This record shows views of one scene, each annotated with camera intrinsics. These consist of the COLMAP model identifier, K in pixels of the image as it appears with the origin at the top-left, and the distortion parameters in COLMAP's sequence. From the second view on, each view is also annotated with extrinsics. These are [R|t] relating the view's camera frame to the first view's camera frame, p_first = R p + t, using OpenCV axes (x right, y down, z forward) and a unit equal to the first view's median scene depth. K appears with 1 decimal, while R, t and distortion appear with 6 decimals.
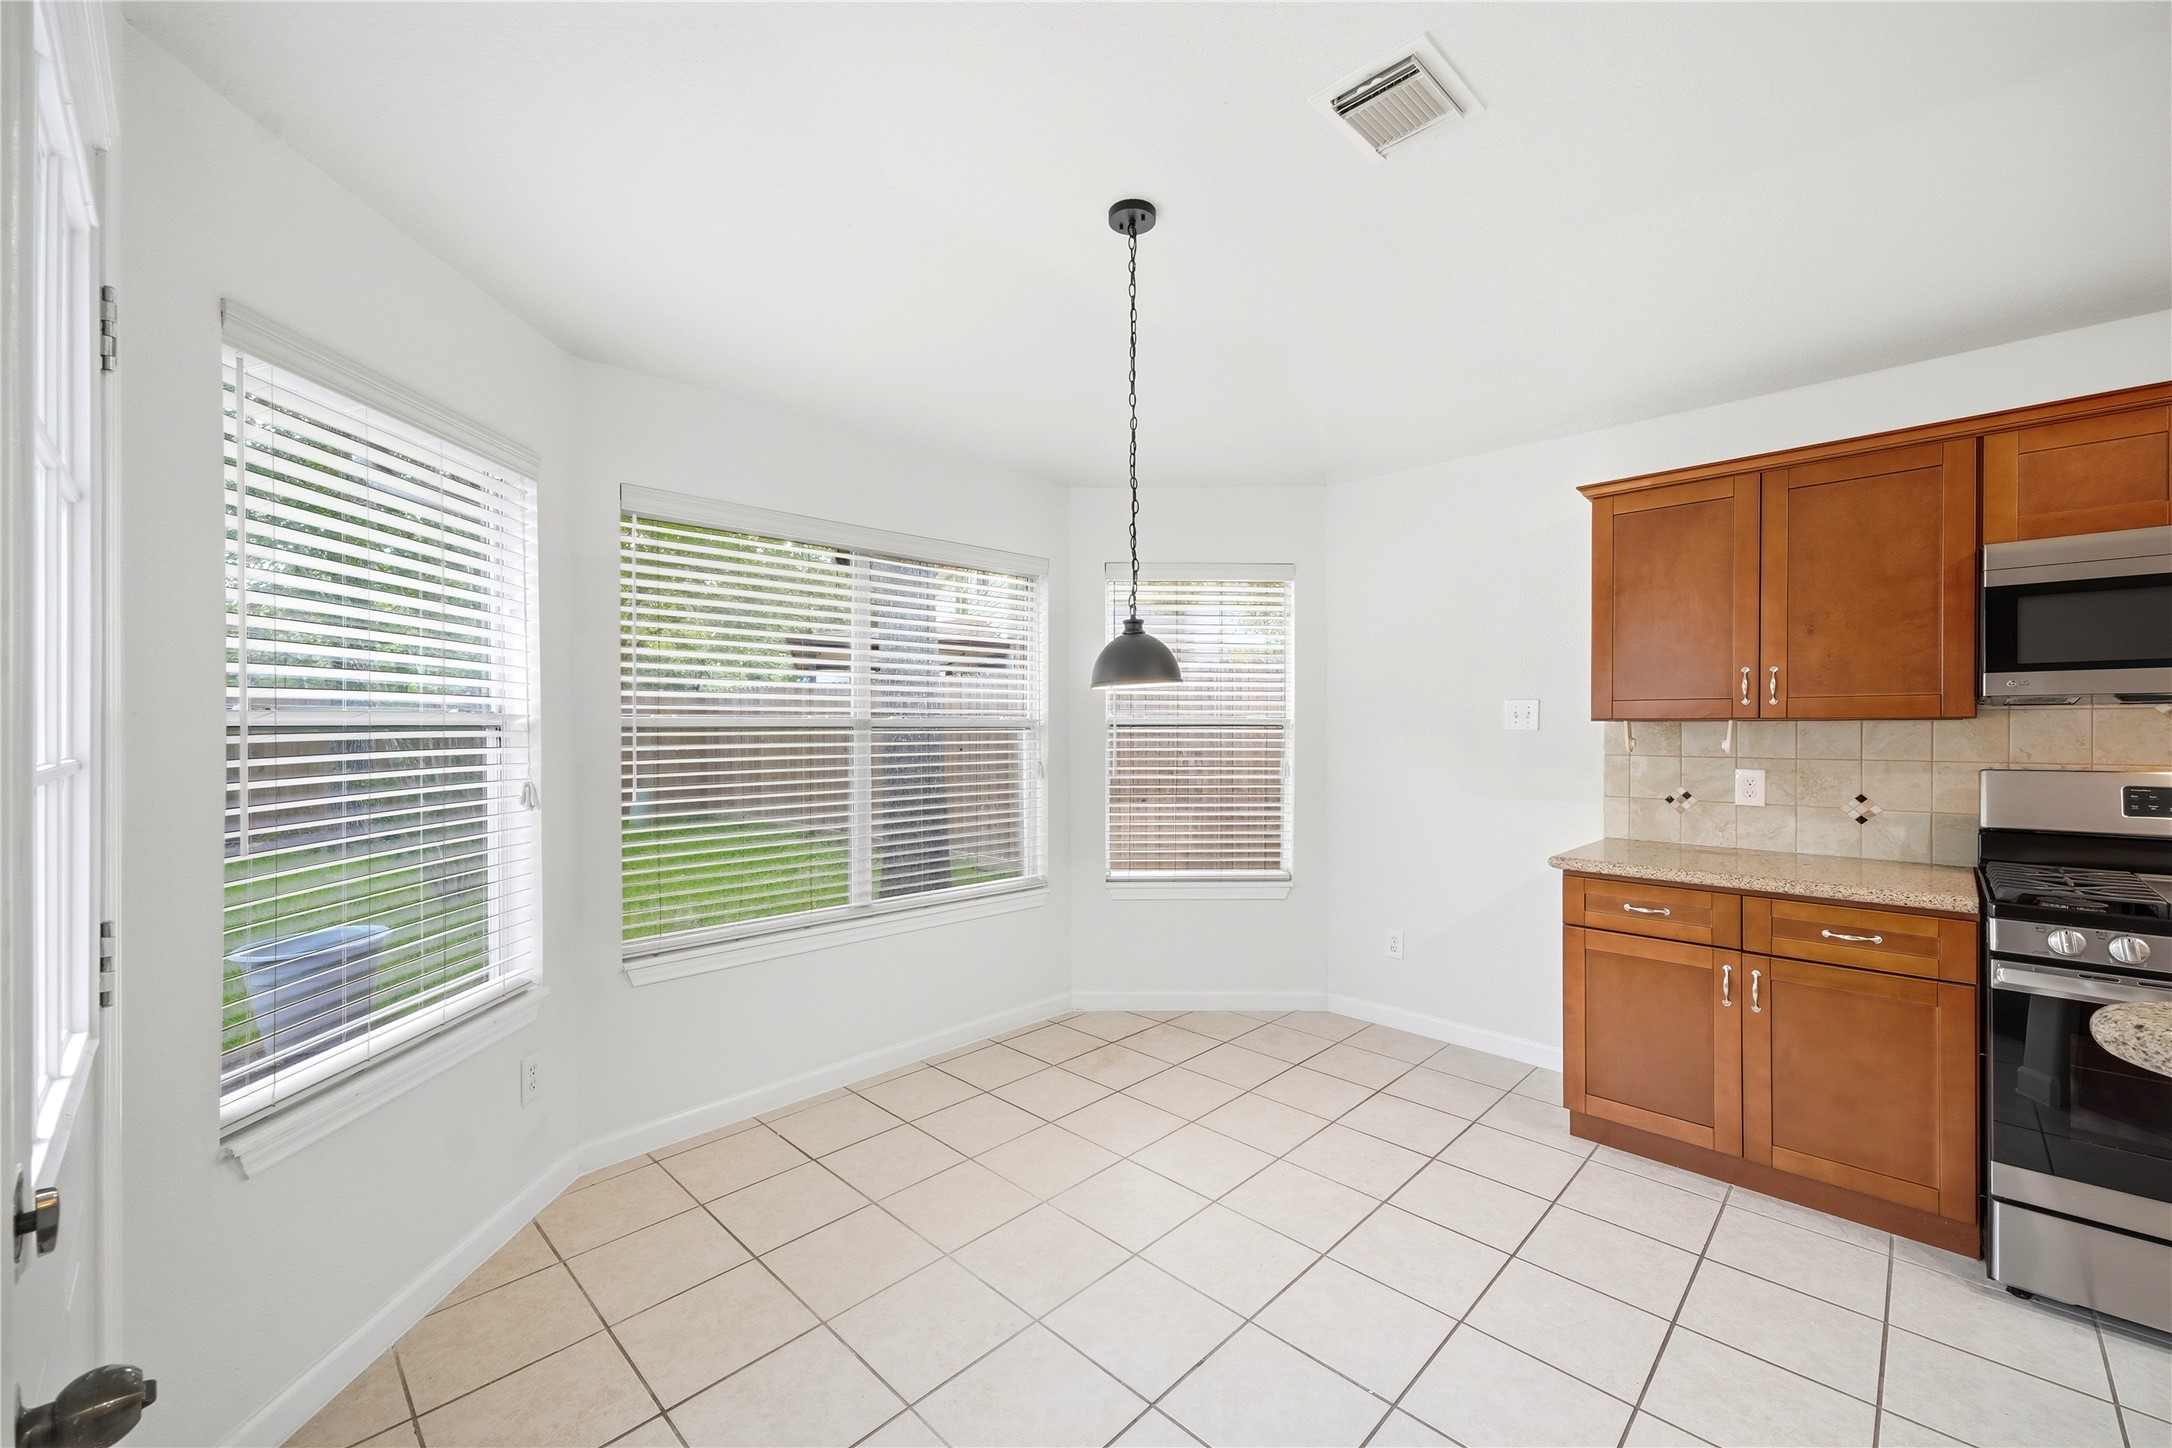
lens RADIAL K [[855.5, 0, 1091.2], [0, 855.5, 733.9], [0, 0, 1]] dist [0.018579, -0.001781]
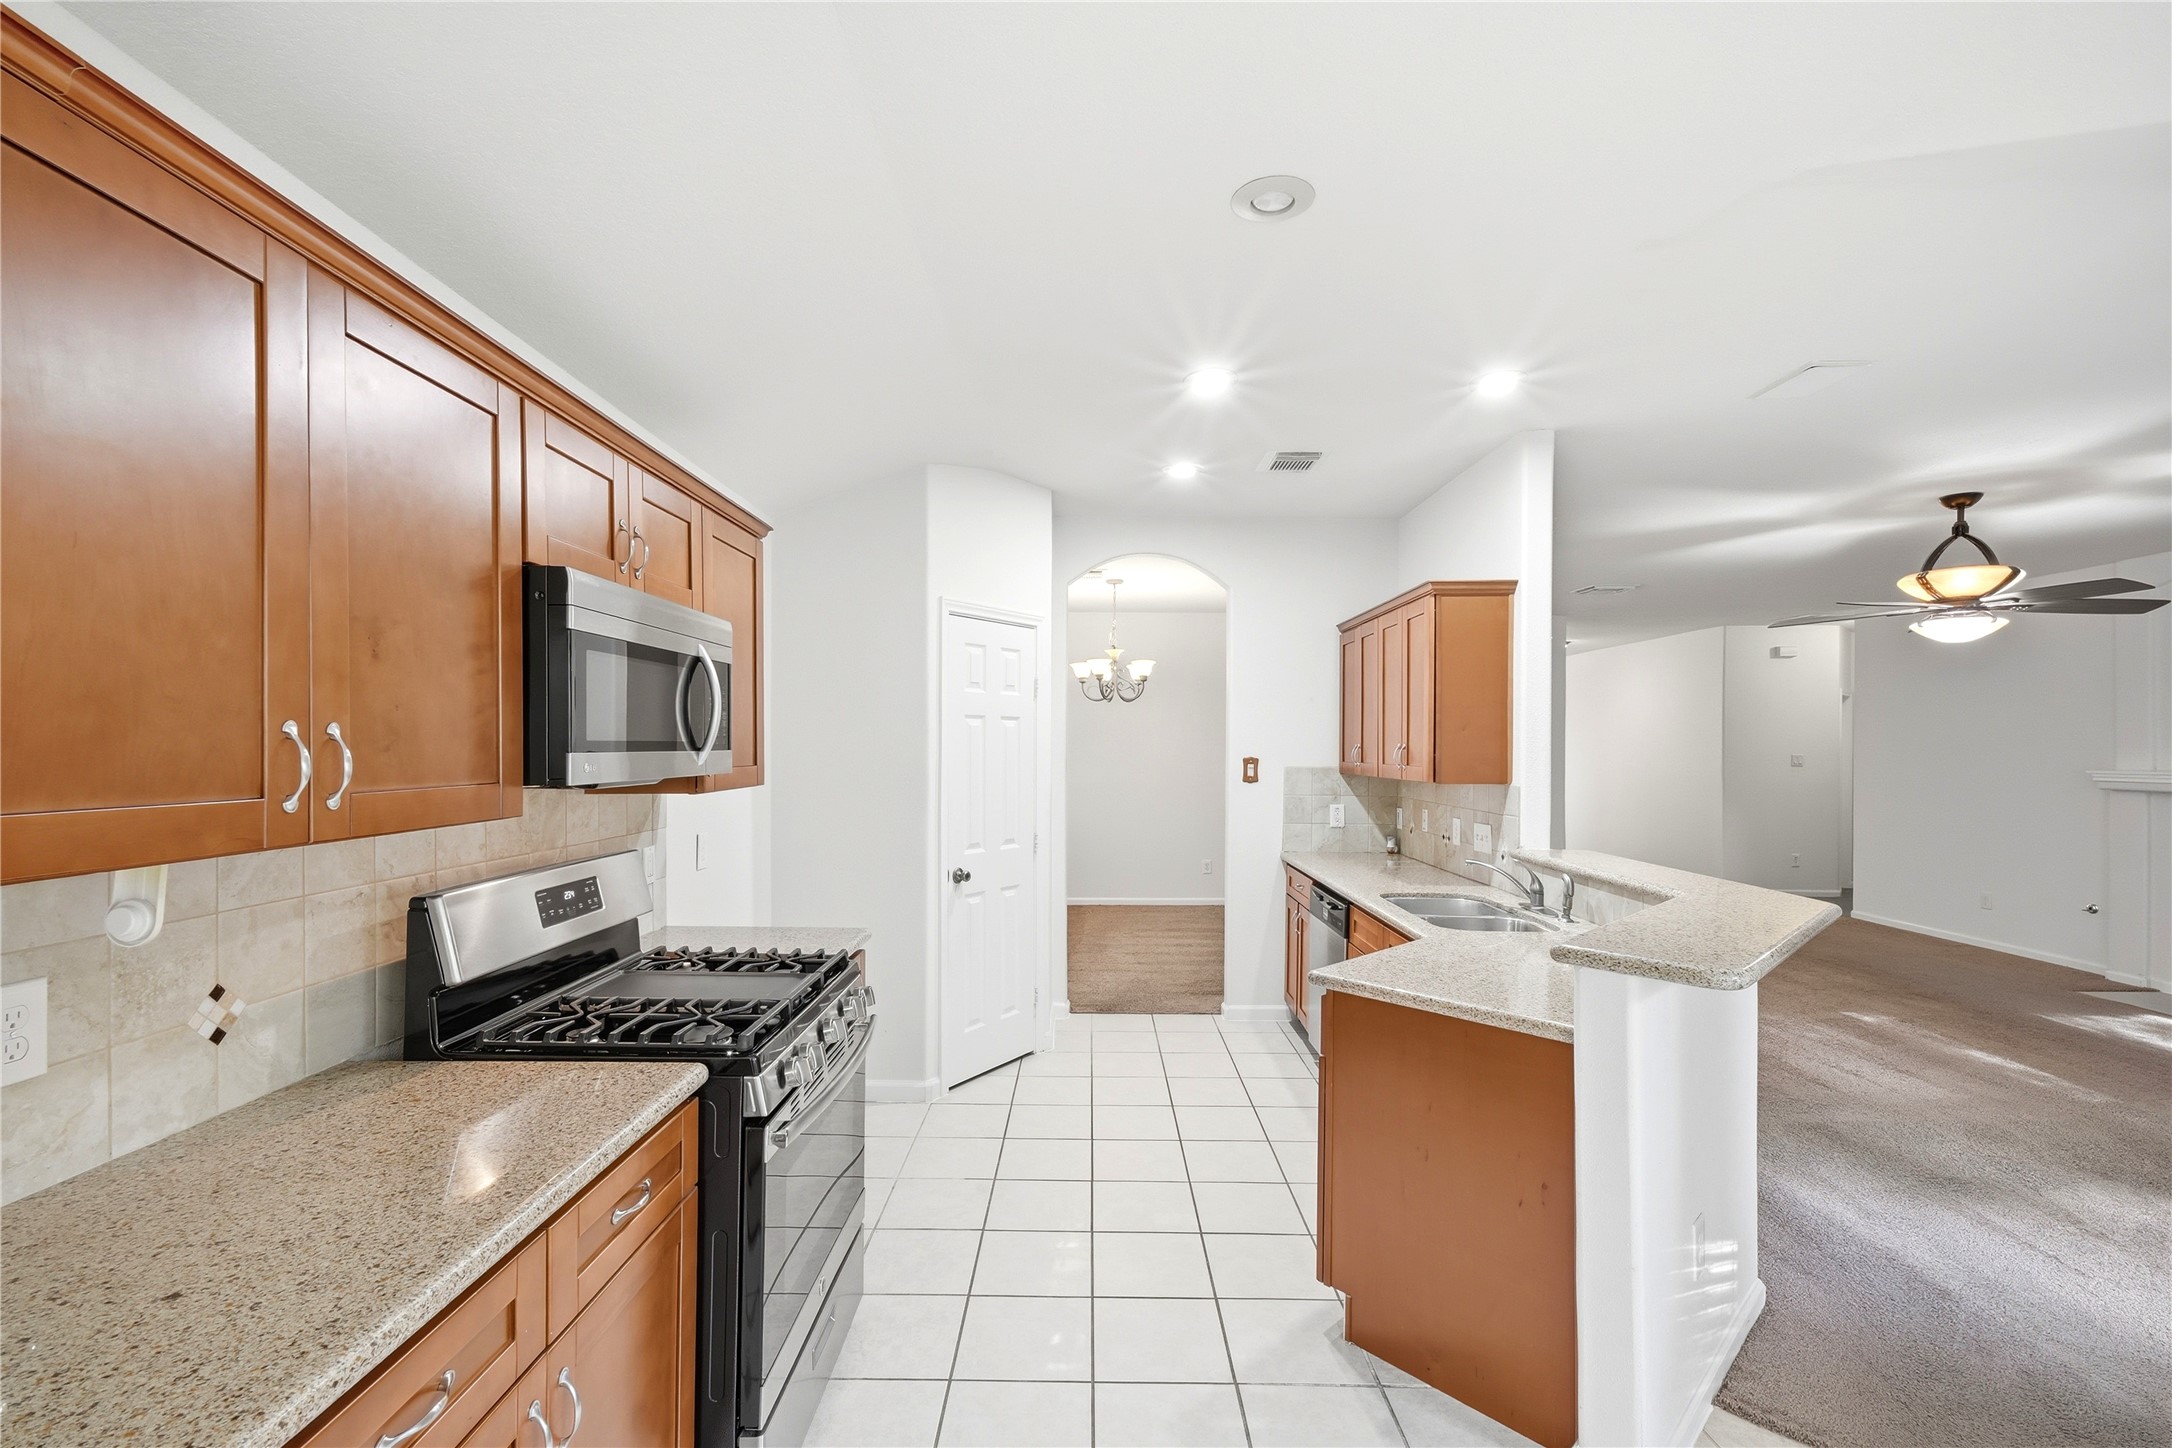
lens RADIAL K [[928.4, 0, 1089.8], [0, 928.4, 757.4], [0, 0, 1]] dist [0.013894, -0.002041]
pose [[-0.698441, -0.018618, 0.715425, 0.186508], [-0.003376, 0.999736, 0.022721, -0.074501], [-0.715660, 0.013454, -0.698320, 1.077377]]
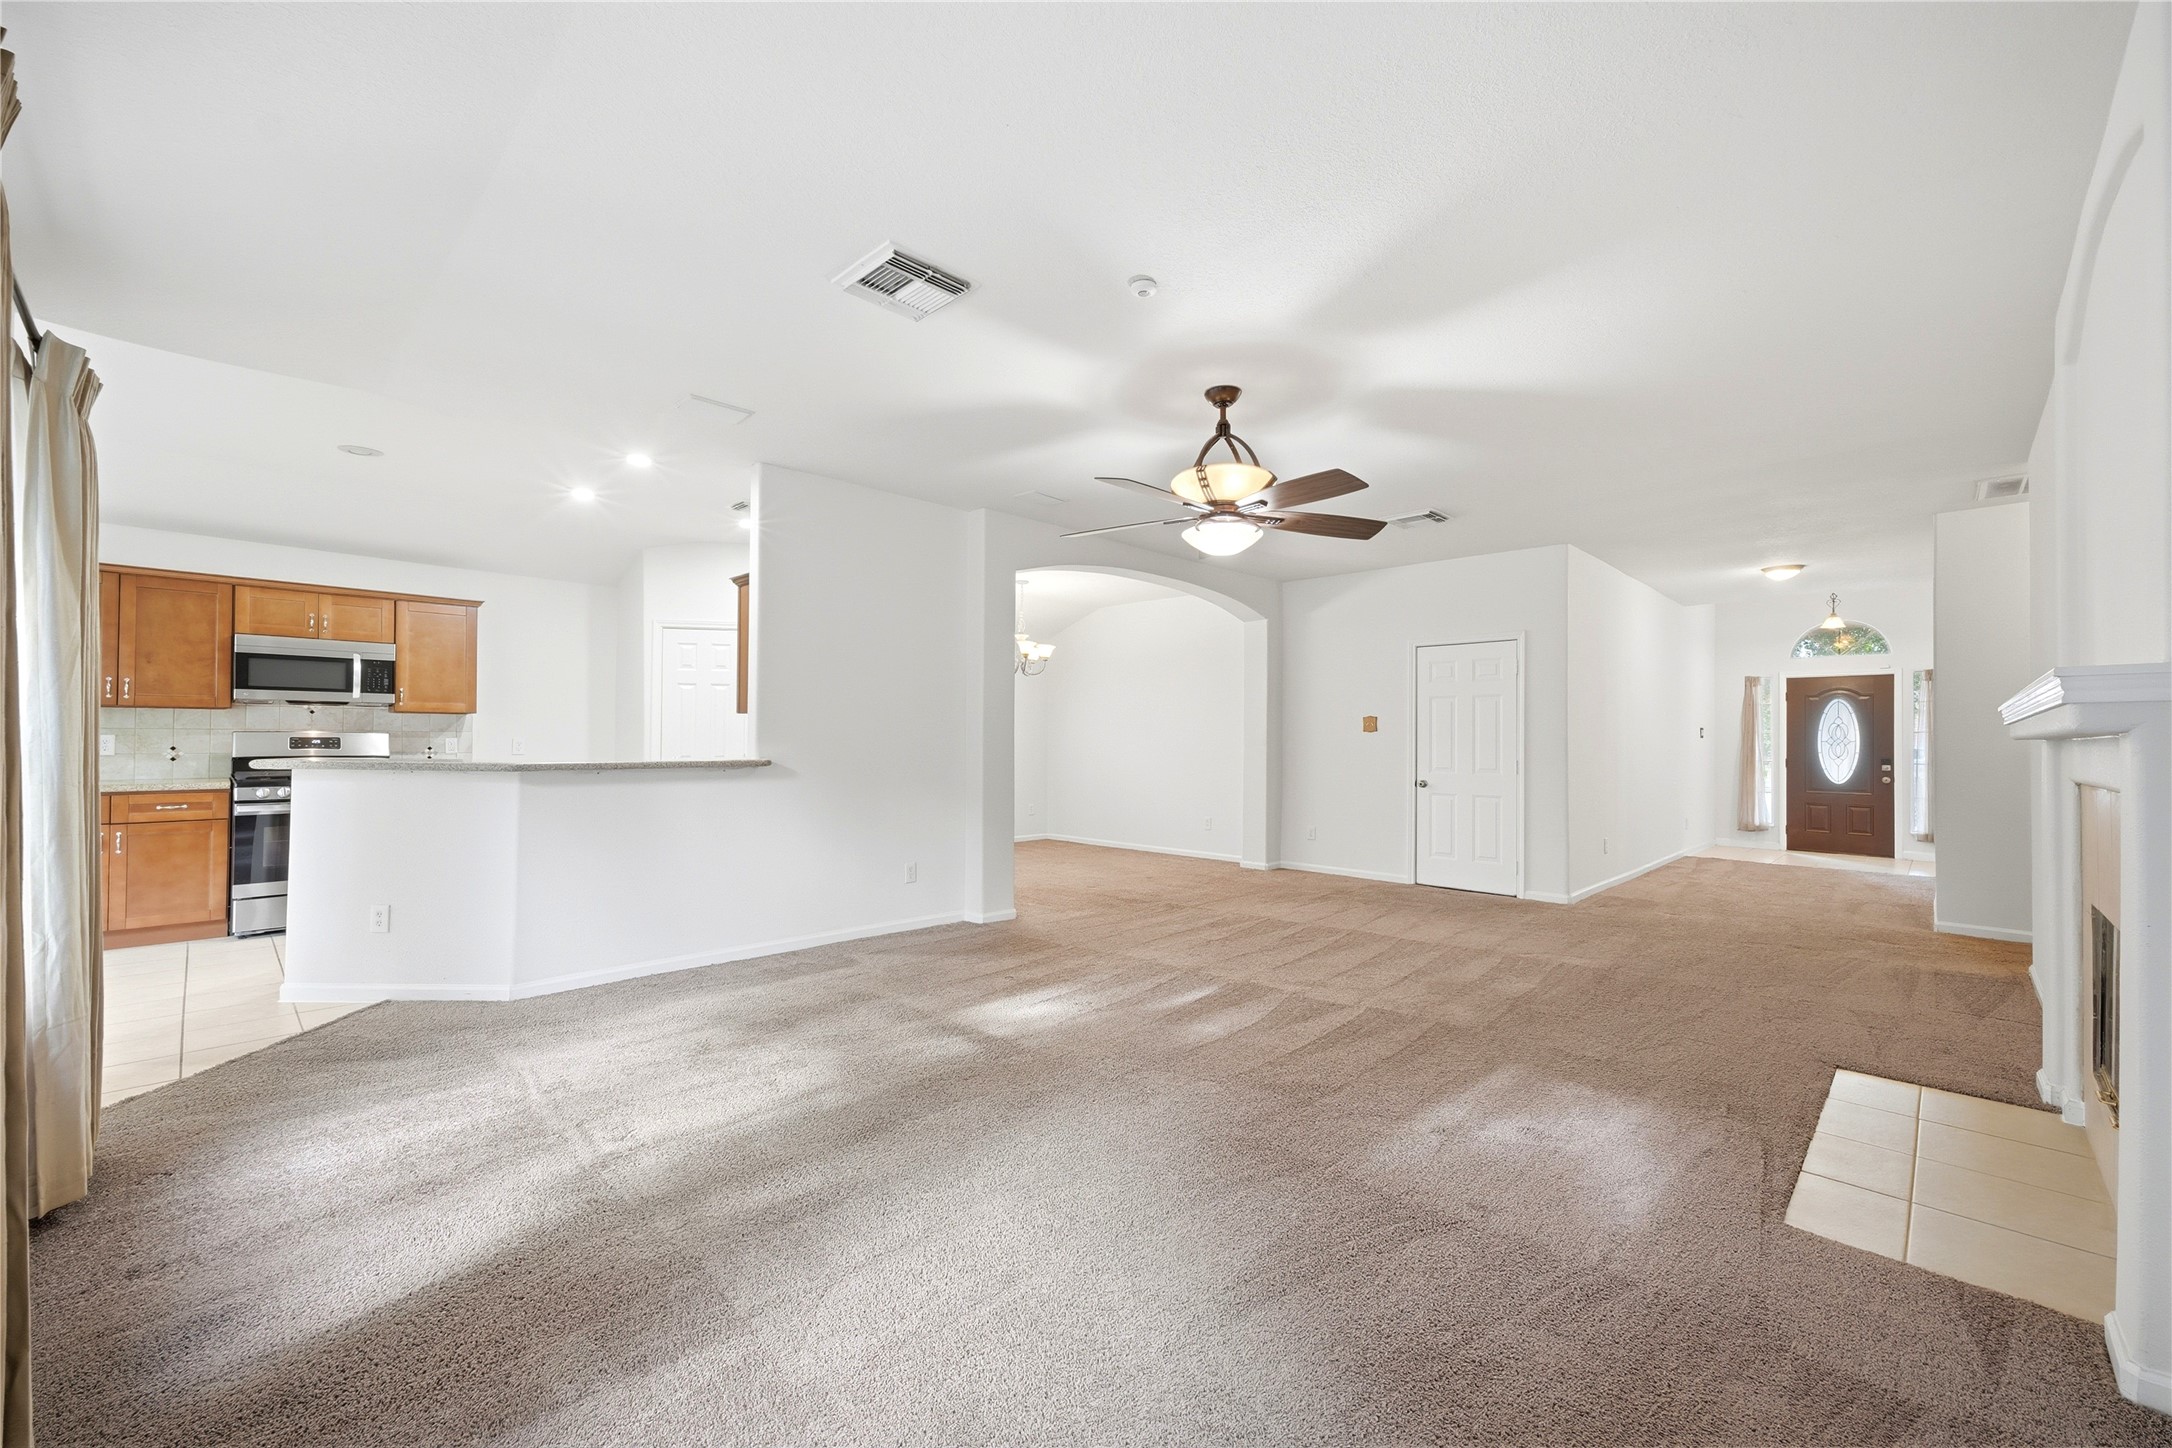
lens RADIAL K [[855.5, 0, 1087.5], [0, 855.5, 724.2], [0, 0, 1]] dist [0.018579, -0.001781]
pose [[0.003127, 0.014472, 0.999890, -1.137730], [-0.000201, 0.999895, -0.014471, 0.051323], [-0.999995, -0.000155, 0.003130, -1.135268]]
